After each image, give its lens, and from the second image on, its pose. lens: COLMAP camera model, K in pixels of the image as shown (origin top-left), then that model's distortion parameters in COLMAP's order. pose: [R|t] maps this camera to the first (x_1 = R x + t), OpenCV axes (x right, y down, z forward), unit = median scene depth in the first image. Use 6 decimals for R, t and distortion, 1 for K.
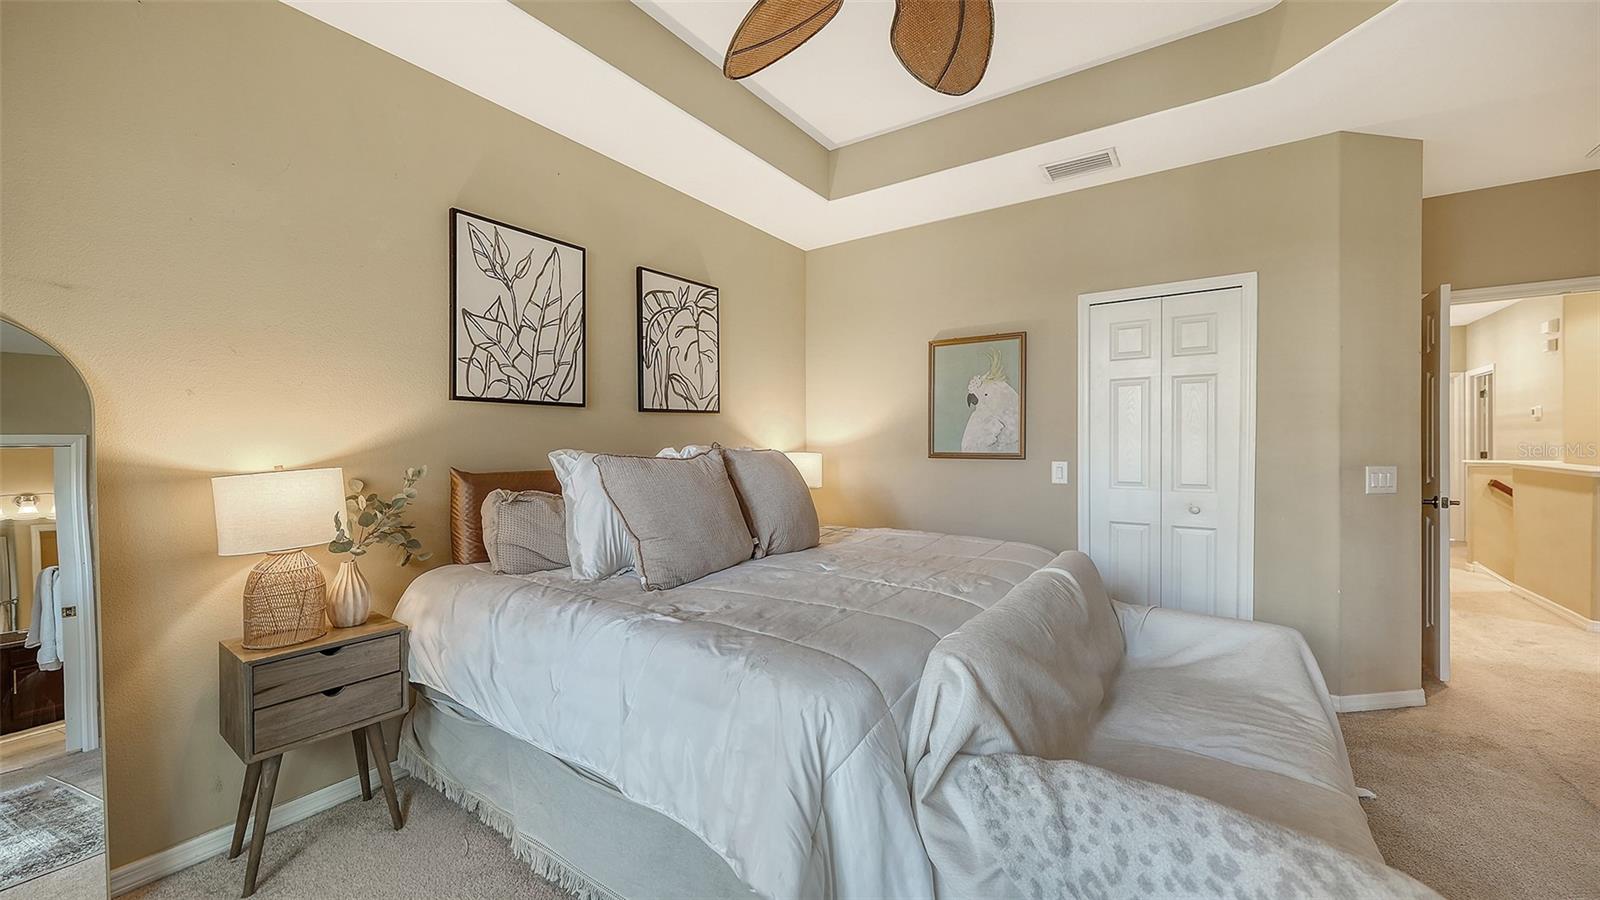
lens RADIAL K [[611.8, 0, 802.8], [0, 611.8, 446.9], [0, 0, 1]] dist [0.000277, -0.000025]
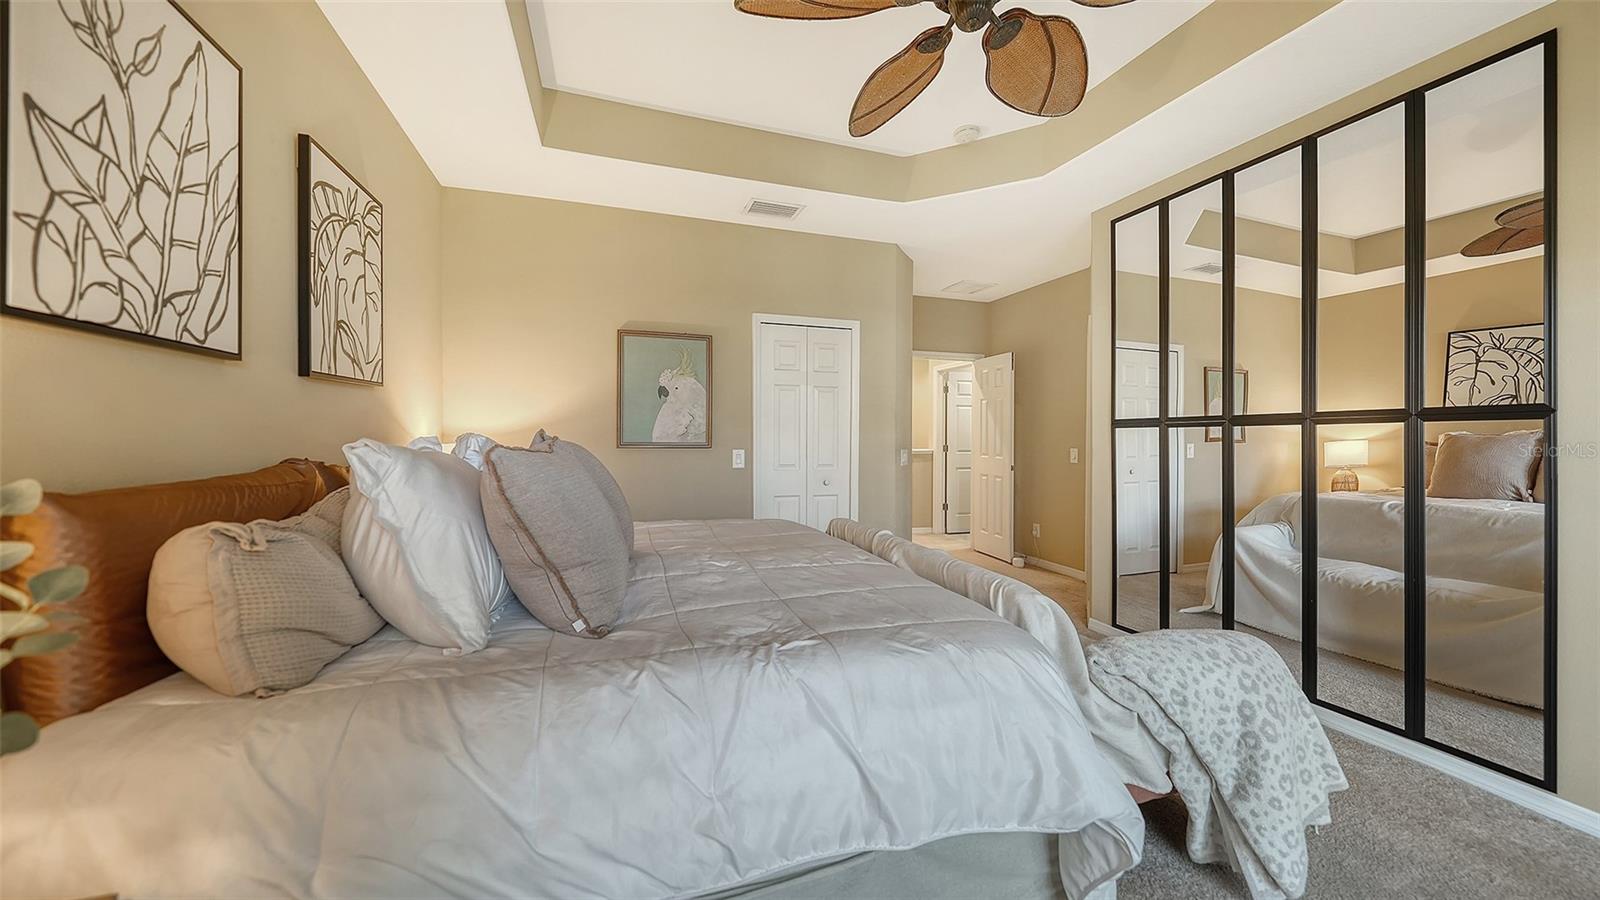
lens RADIAL K [[558.6, 0, 813.9], [0, 558.6, 441.5], [0, 0, 1]] dist [-0.002815, -0.000189]
pose [[0.591683, -0.001566, 0.806169, -0.477236], [-0.005255, 0.999969, 0.005799, 0.001335], [-0.806153, -0.007668, 0.591657, 0.312619]]
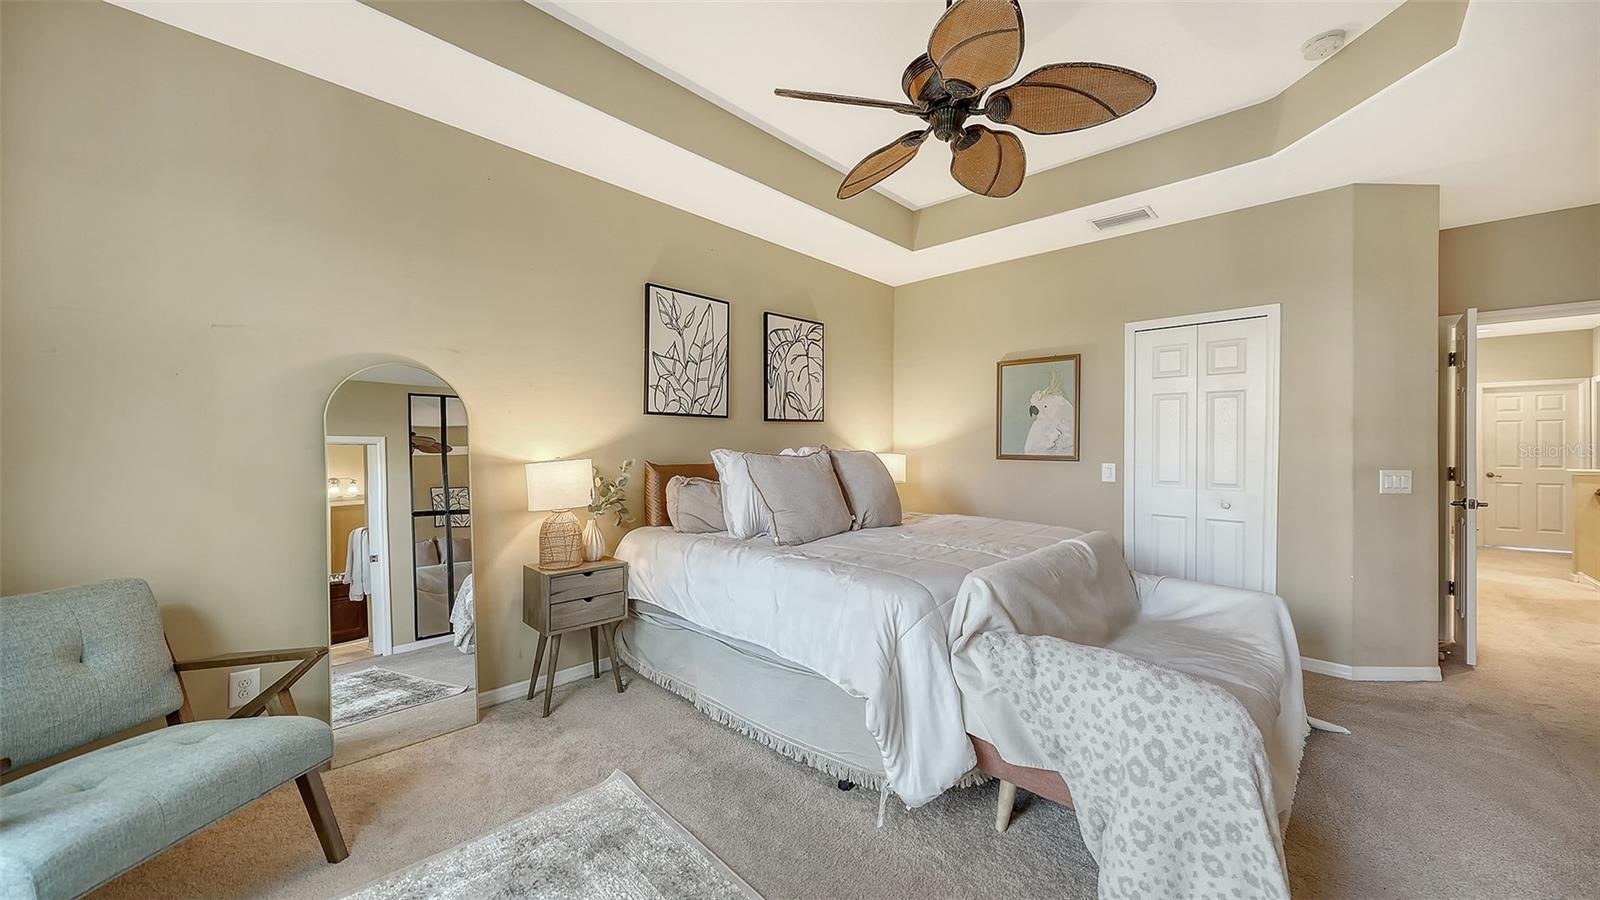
lens RADIAL K [[591.9, 0, 801.1], [0, 591.9, 442.8], [0, 0, 1]] dist [-0.000936, -0.000051]
pose [[0.988156, 0.007379, -0.153273, 0.008095], [-0.009078, 0.999905, -0.010391, 0.001985], [0.153182, 0.011659, 0.988129, -0.292473]]
